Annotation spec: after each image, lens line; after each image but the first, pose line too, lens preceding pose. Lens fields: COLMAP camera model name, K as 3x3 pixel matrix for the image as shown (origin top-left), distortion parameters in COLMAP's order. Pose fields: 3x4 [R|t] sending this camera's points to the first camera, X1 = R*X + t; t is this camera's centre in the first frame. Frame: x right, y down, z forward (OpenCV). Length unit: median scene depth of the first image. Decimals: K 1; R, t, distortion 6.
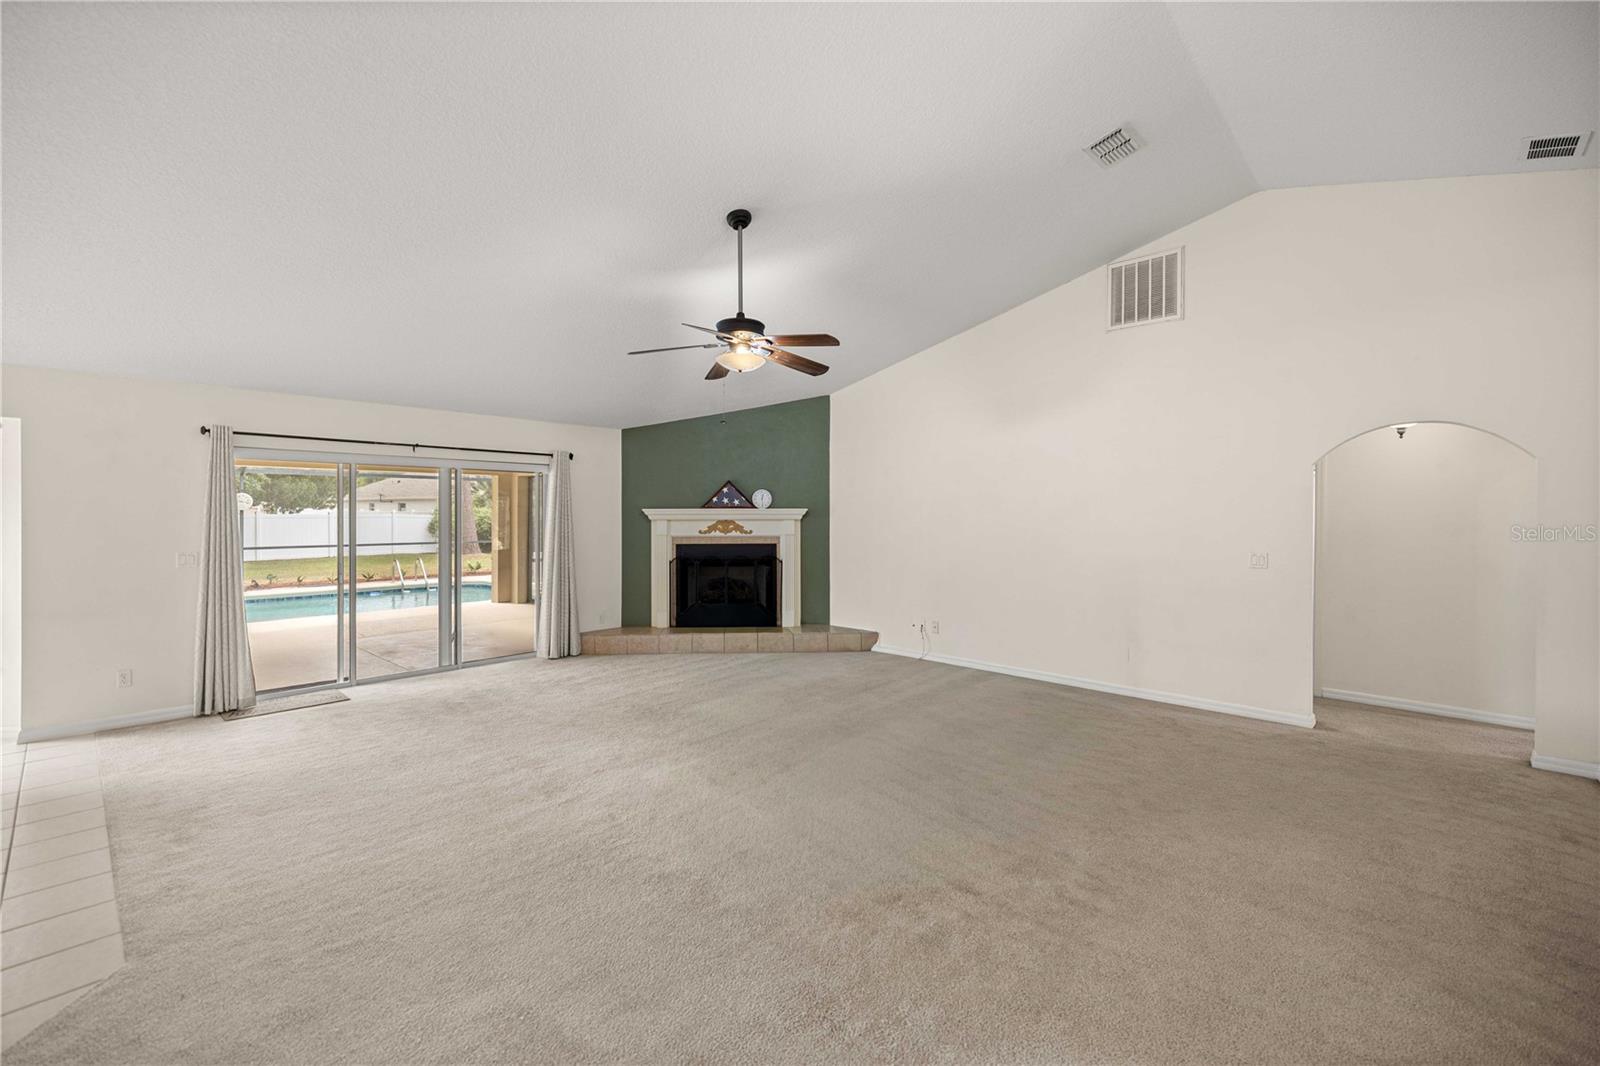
lens RADIAL K [[683.9, 0, 799.4], [0, 683.9, 525.5], [0, 0, 1]] dist [0.001119, 0.000054]
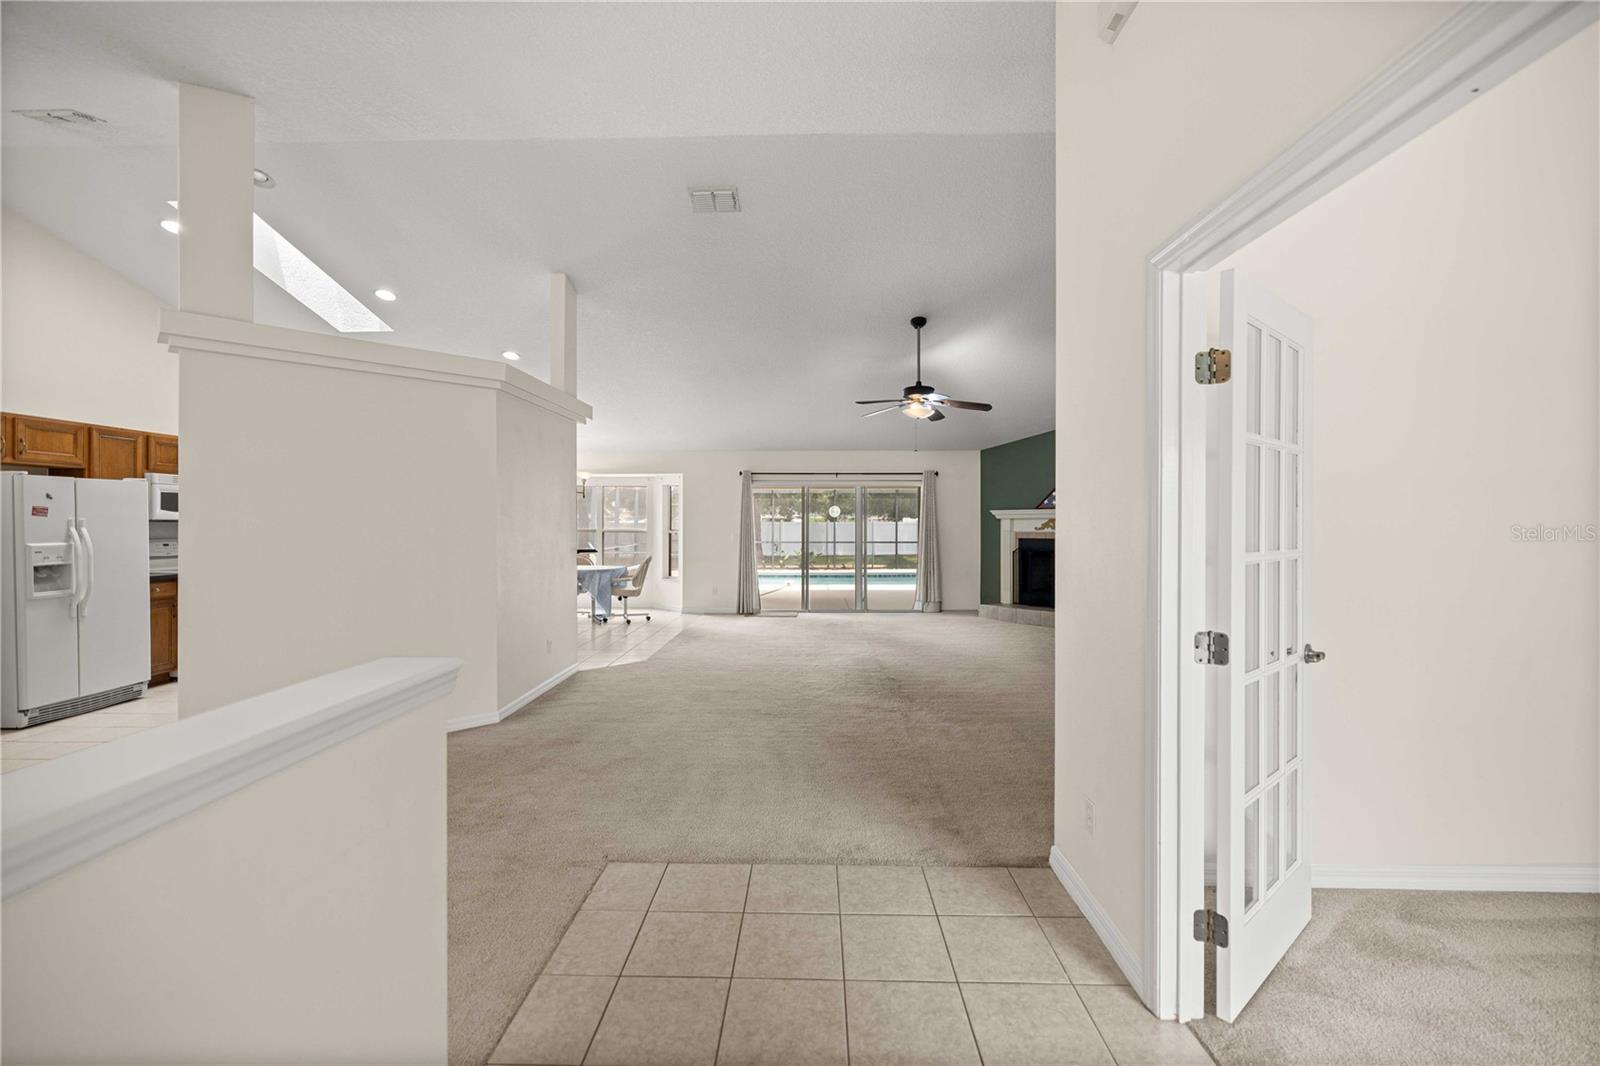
lens RADIAL K [[683.9, 0, 799.4], [0, 683.9, 525.5], [0, 0, 1]] dist [0.001119, 0.000054]
pose [[0.656346, -0.001653, -0.754458, 0.511964], [-0.013838, 0.999803, -0.014229, 0.027751], [0.754333, 0.019779, 0.656194, -0.133991]]
